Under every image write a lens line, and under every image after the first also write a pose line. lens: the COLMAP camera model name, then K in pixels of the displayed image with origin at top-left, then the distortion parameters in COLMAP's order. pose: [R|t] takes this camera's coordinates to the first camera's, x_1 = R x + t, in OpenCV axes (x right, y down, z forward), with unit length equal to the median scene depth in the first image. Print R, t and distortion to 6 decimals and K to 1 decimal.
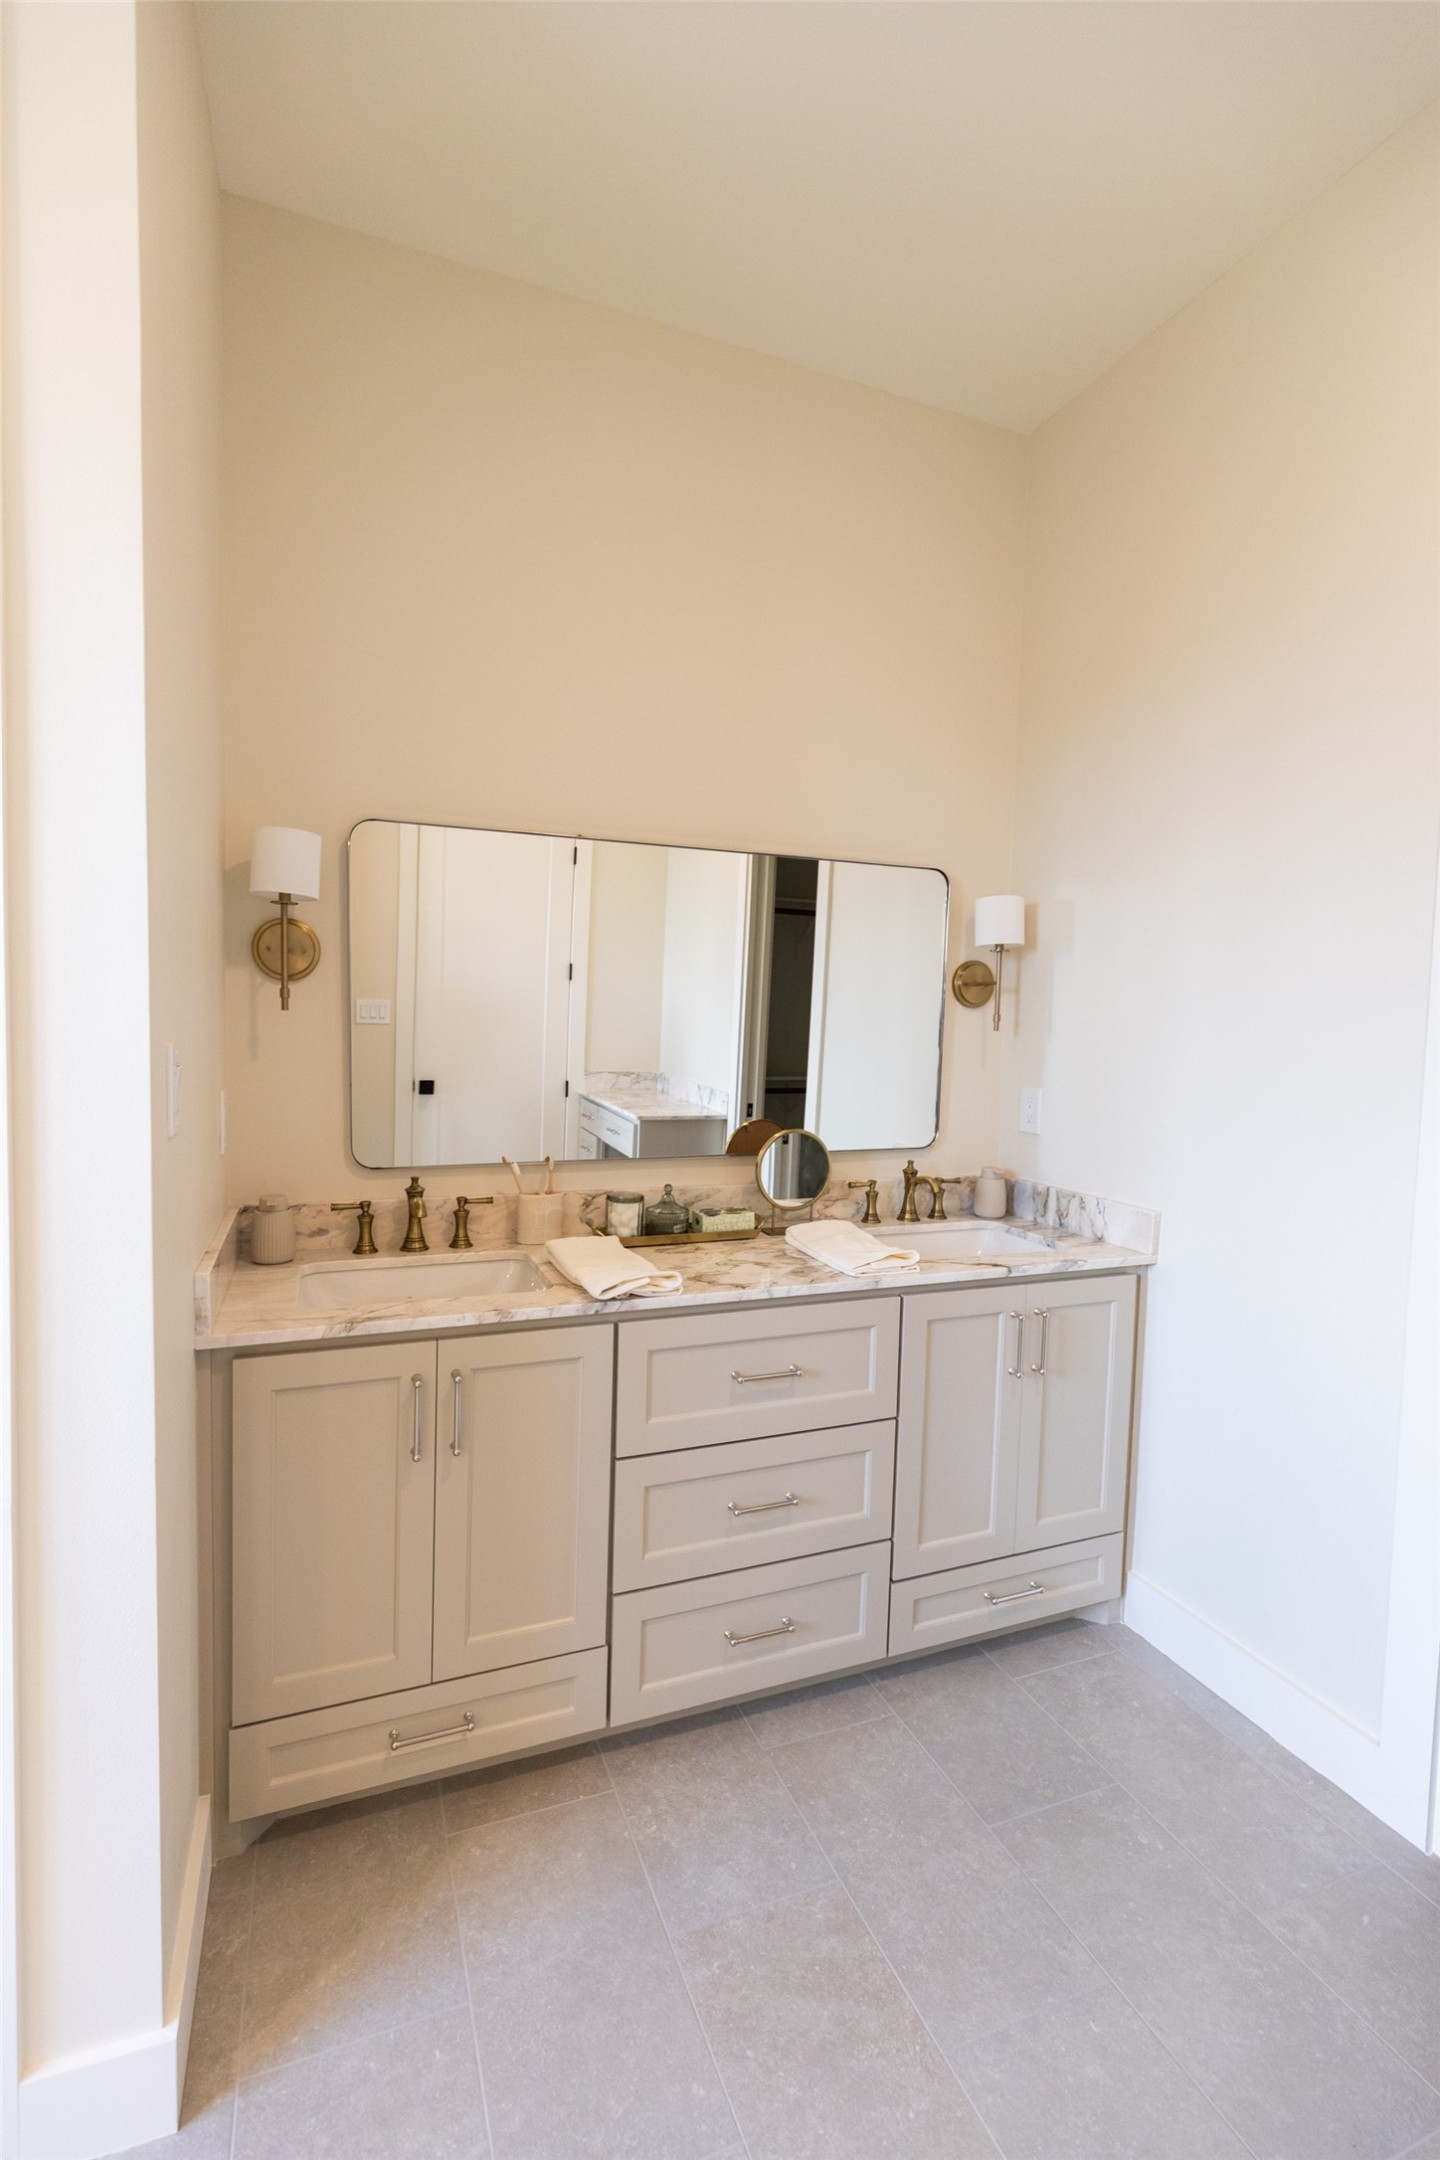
lens RADIAL K [[952.7, 0, 711.0], [0, 952.7, 1077.2], [0, 0, 1]] dist [0.002706, -0.002361]
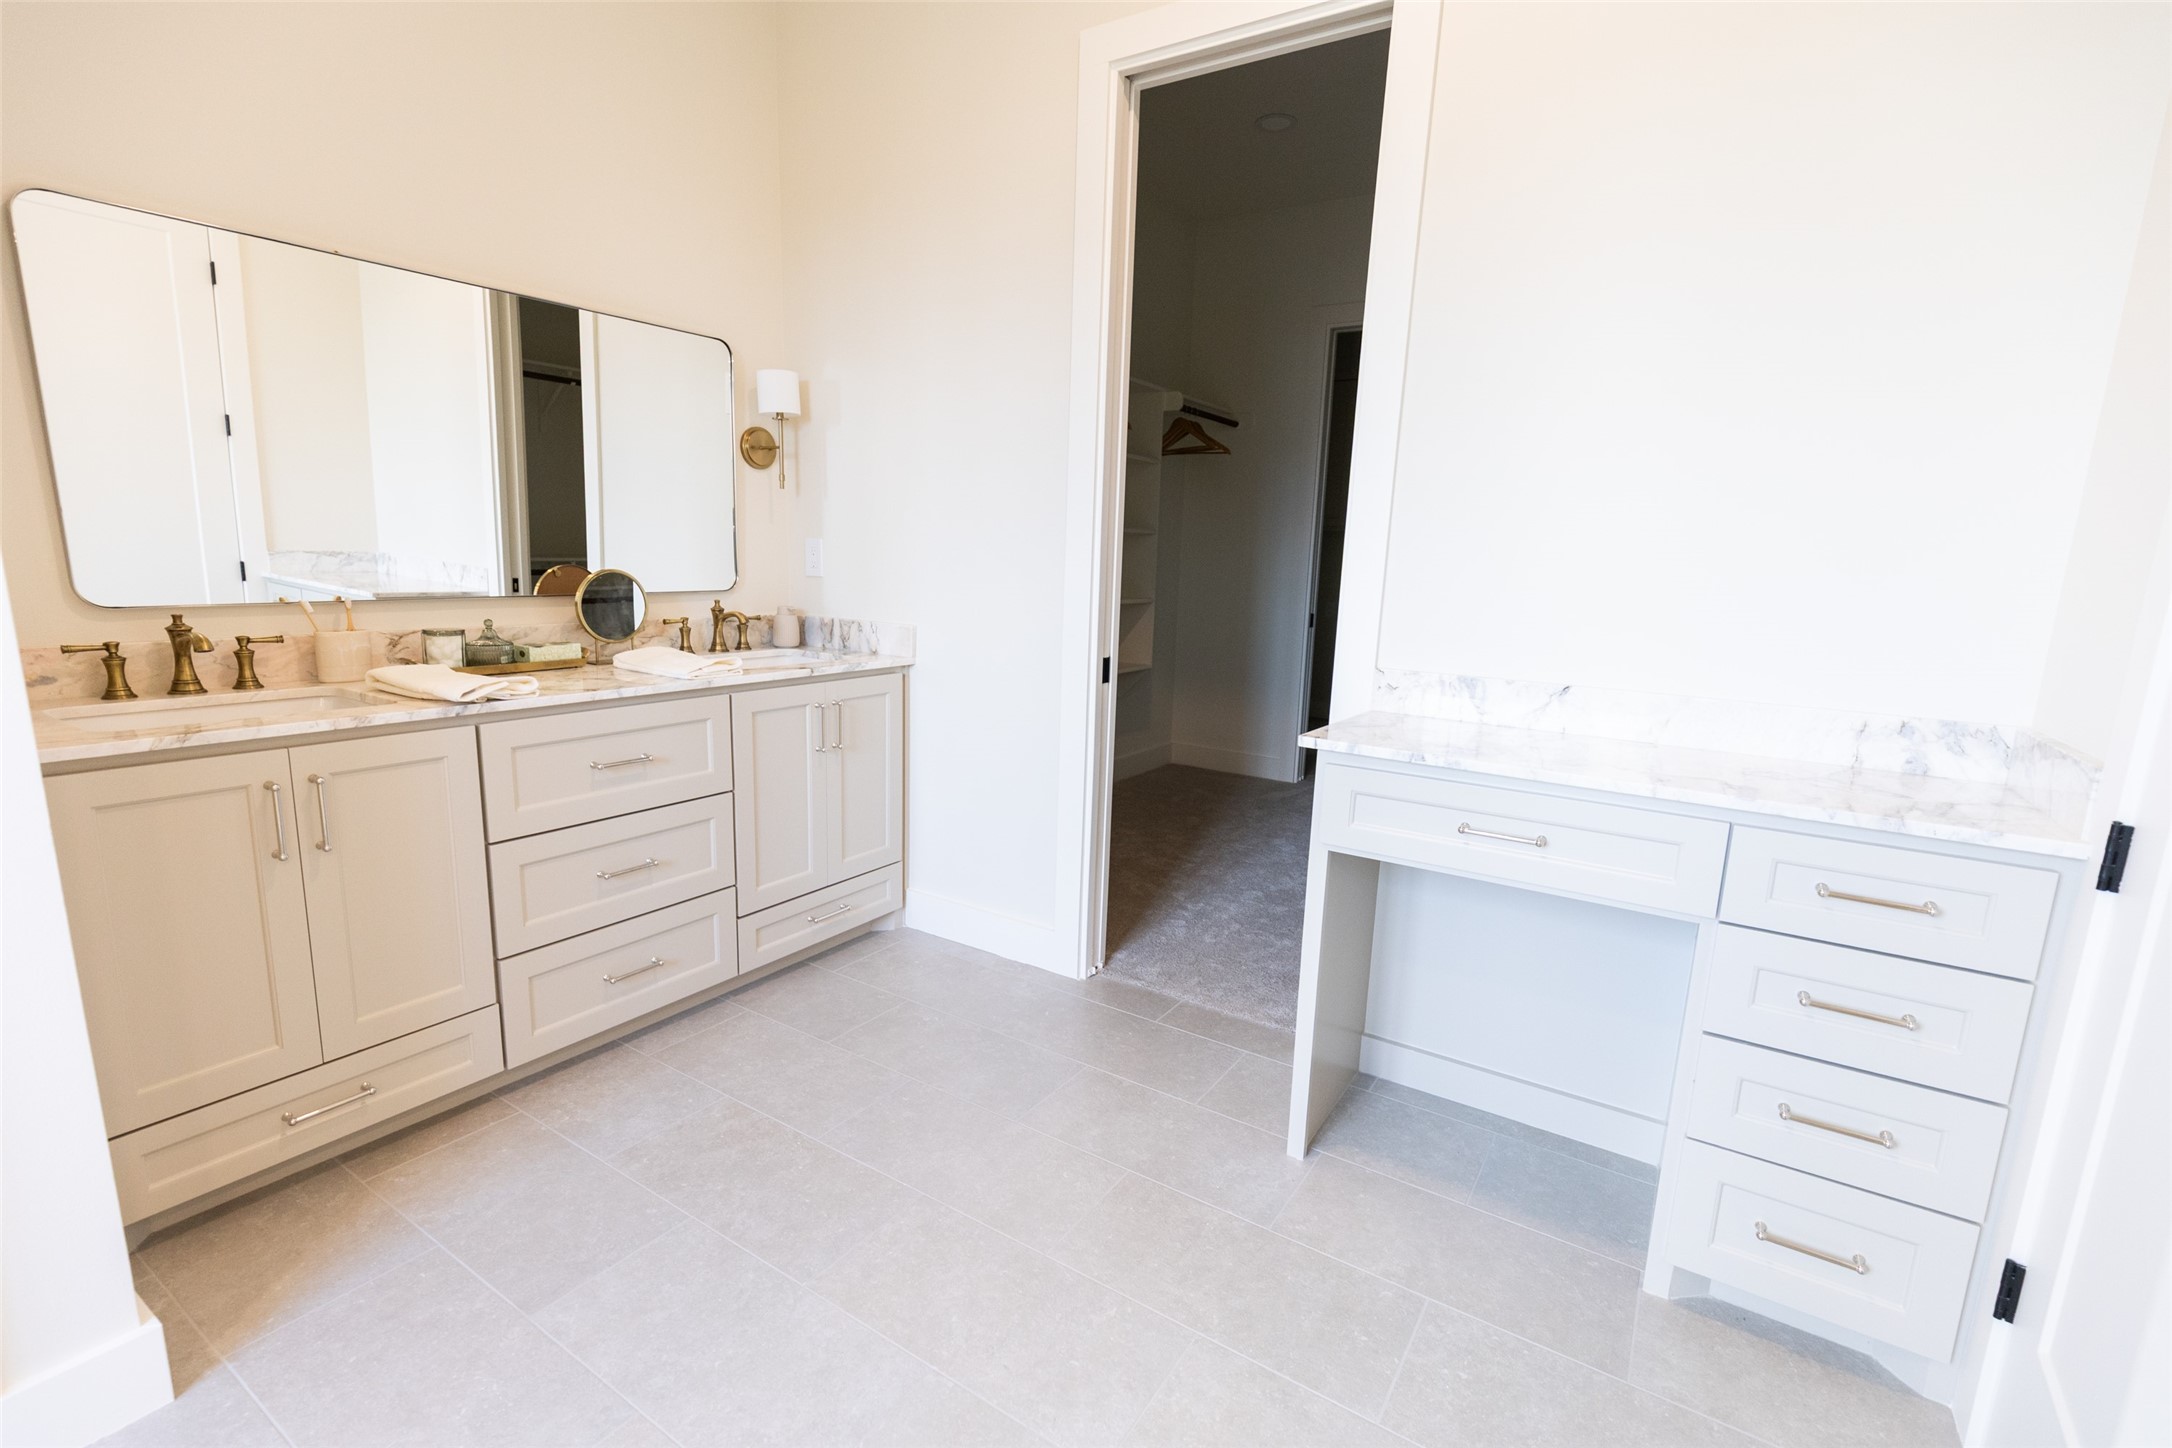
lens RADIAL K [[957.9, 0, 1085.3], [0, 957.9, 724.5], [0, 0, 1]] dist [0.002706, -0.002361]
pose [[0.810753, -0.104110, 0.576057, -0.146083], [0.019982, 0.988407, 0.150510, 0.089502], [-0.585048, -0.110515, 0.803434, -0.275498]]
